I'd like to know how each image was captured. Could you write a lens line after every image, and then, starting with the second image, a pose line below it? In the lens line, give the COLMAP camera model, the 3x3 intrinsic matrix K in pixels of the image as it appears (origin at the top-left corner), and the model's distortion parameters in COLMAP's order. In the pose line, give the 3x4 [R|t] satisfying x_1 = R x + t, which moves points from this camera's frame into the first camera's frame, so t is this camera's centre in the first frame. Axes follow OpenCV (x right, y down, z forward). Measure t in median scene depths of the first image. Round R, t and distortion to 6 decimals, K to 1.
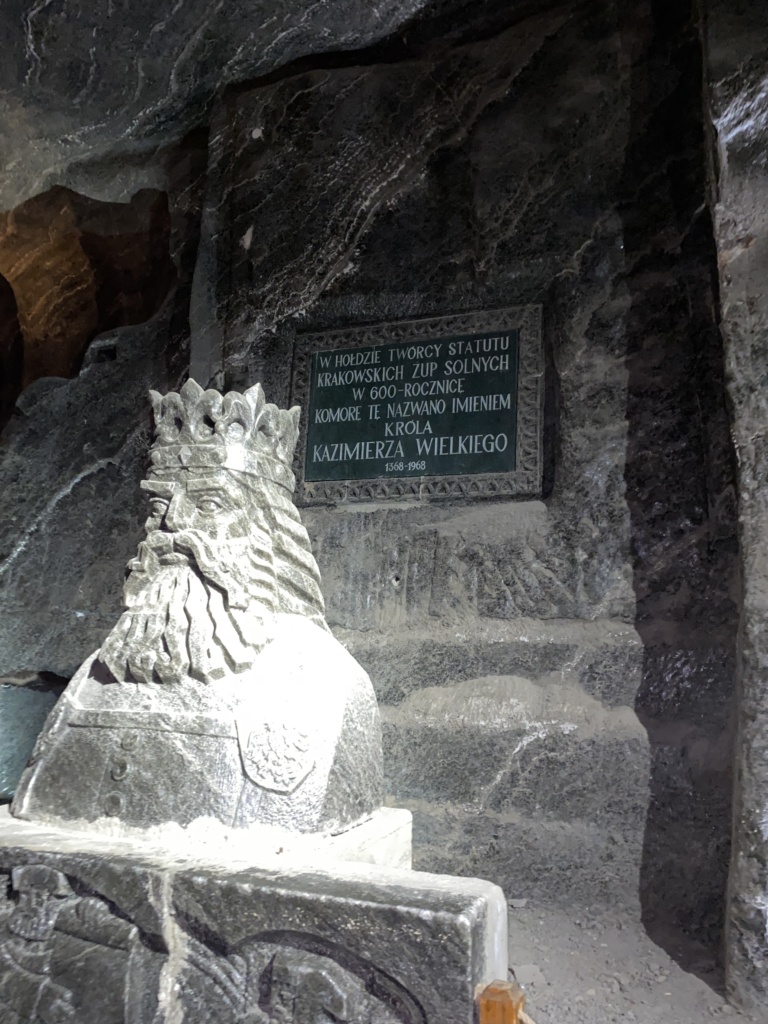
lens RADIAL K [[773.4, 0, 384.0], [0, 773.4, 512.0], [0, 0, 1]] dist [0.010458, 0.002620]
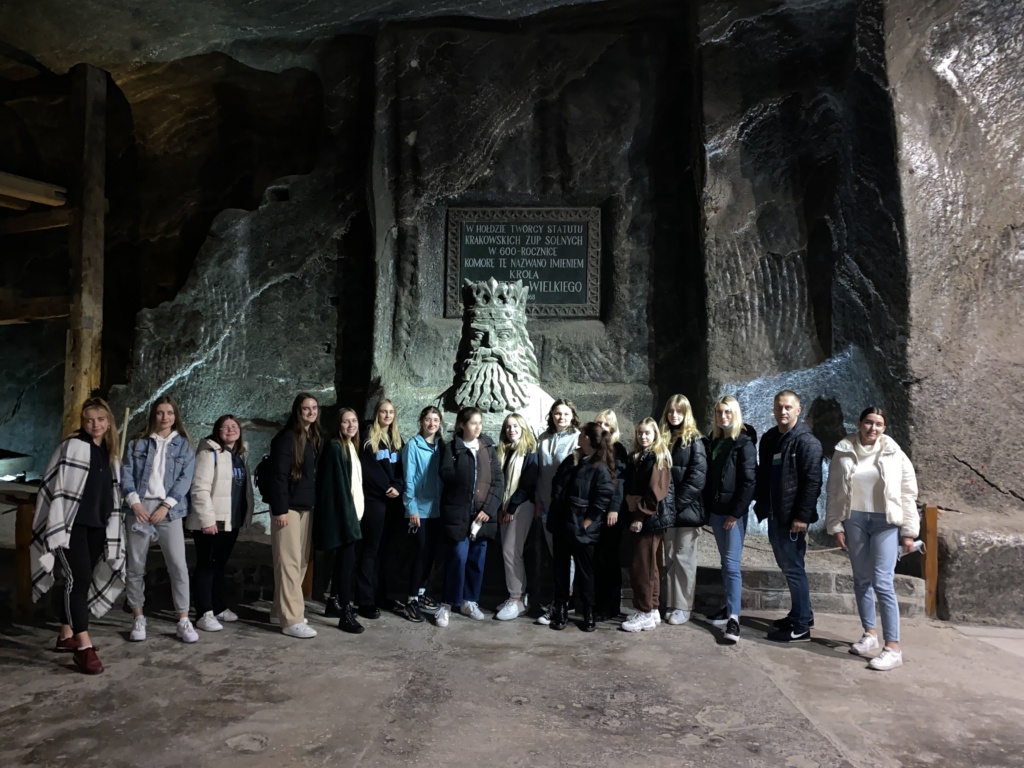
lens RADIAL K [[773.4, 0, 512.0], [0, 773.4, 384.0], [0, 0, 1]] dist [0.010458, 0.002620]
pose [[0.956976, -0.007515, 0.290068, -0.500584], [-0.035590, 0.989077, 0.143041, -0.112504], [-0.287975, -0.147210, 0.946256, -0.672028]]
